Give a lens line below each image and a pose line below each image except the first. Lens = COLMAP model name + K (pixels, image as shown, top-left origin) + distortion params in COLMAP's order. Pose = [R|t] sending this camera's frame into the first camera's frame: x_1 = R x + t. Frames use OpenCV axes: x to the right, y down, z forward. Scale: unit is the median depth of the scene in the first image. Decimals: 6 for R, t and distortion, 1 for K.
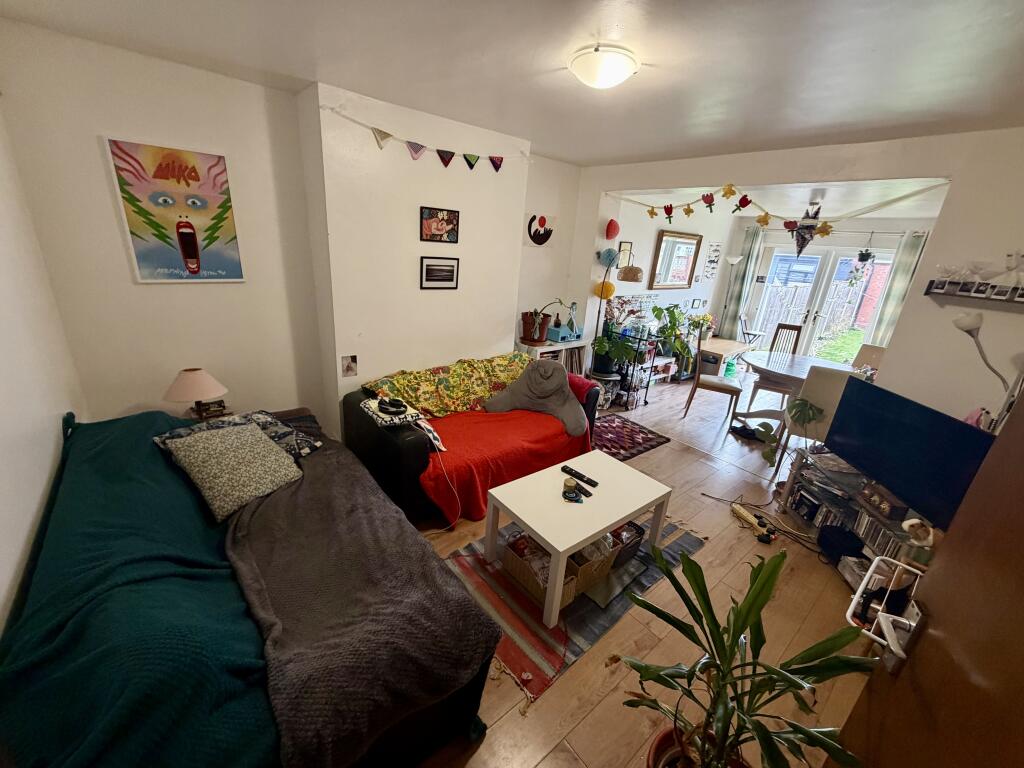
lens RADIAL K [[407.2, 0, 508.4], [0, 407.2, 384.9], [0, 0, 1]] dist [-0.000993, -0.000032]
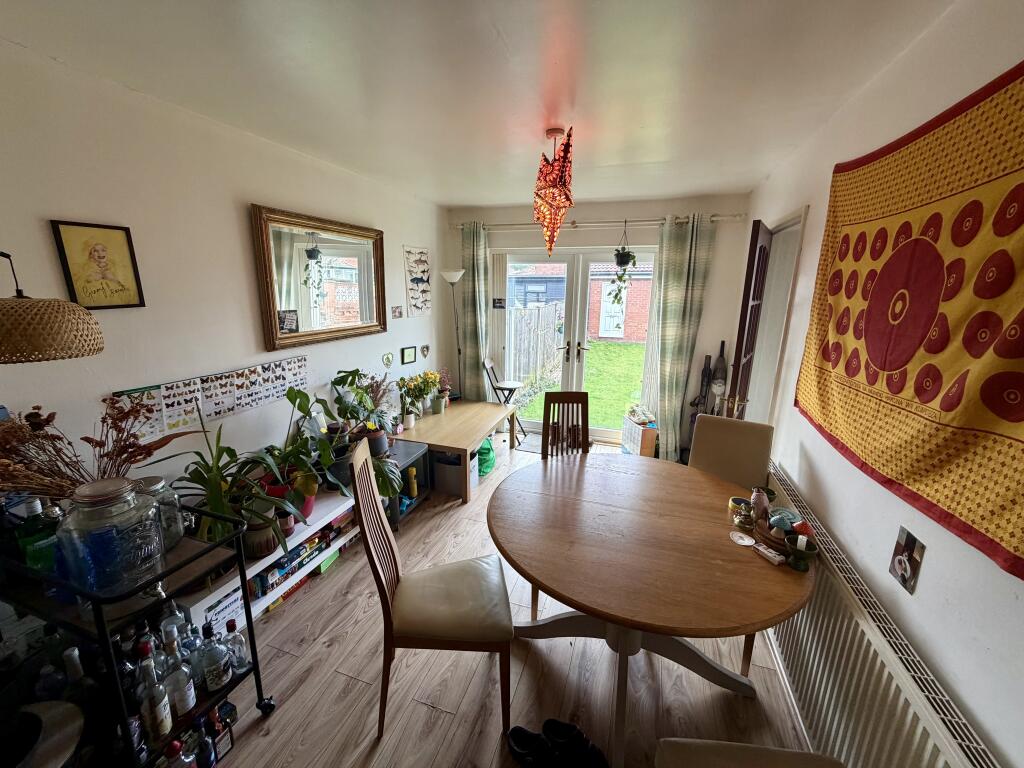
lens RADIAL K [[407.2, 0, 510.9], [0, 407.2, 383.9], [0, 0, 1]] dist [-0.000993, -0.000032]
pose [[0.846552, -0.180855, 0.500640, 0.295370], [0.220784, 0.975095, -0.021082, -0.119296], [-0.484359, 0.128380, 0.865399, 0.455989]]
